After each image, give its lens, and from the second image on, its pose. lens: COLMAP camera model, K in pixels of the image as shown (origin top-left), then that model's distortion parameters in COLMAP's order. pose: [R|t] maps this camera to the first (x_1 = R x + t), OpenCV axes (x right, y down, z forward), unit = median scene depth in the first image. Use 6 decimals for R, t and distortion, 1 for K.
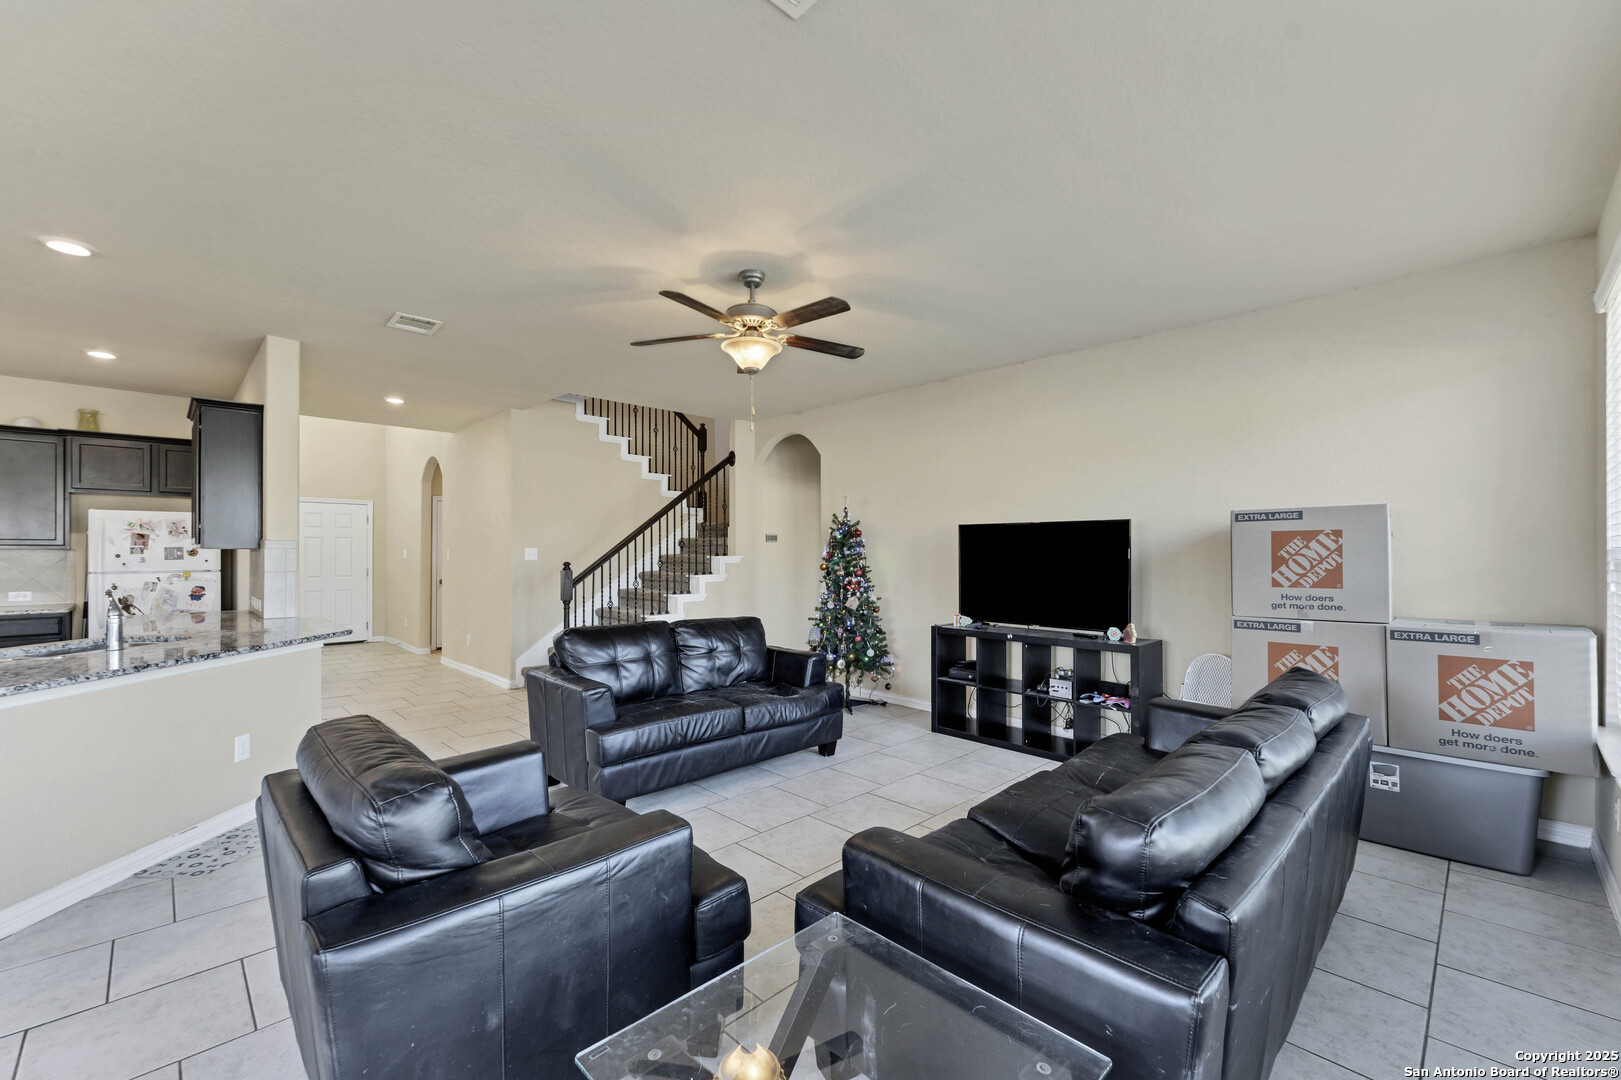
lens RADIAL K [[666.7, 0, 808.3], [0, 666.7, 549.1], [0, 0, 1]] dist [0.001580, -0.000351]
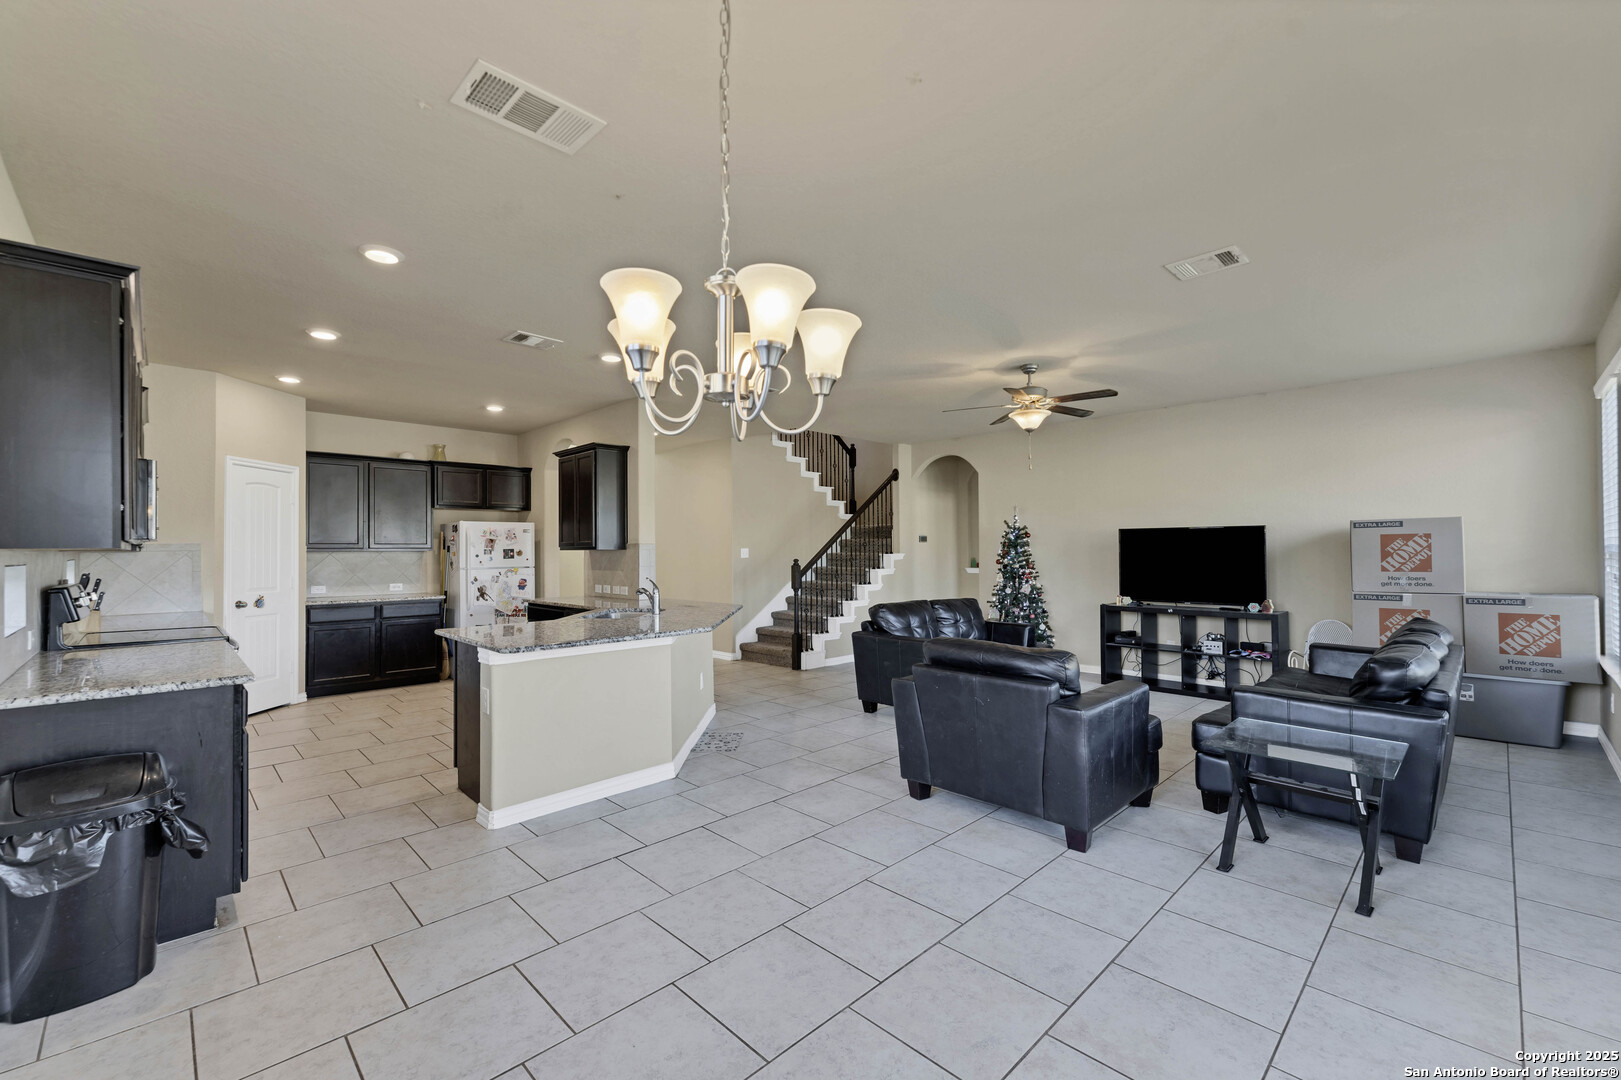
lens RADIAL K [[666.7, 0, 801.9], [0, 666.7, 542.8], [0, 0, 1]] dist [0.001580, -0.000351]
pose [[0.999955, -0.005525, -0.007757, -0.399975], [0.005469, 0.999959, -0.007214, -0.002950], [0.007797, 0.007172, 0.999944, -0.344004]]
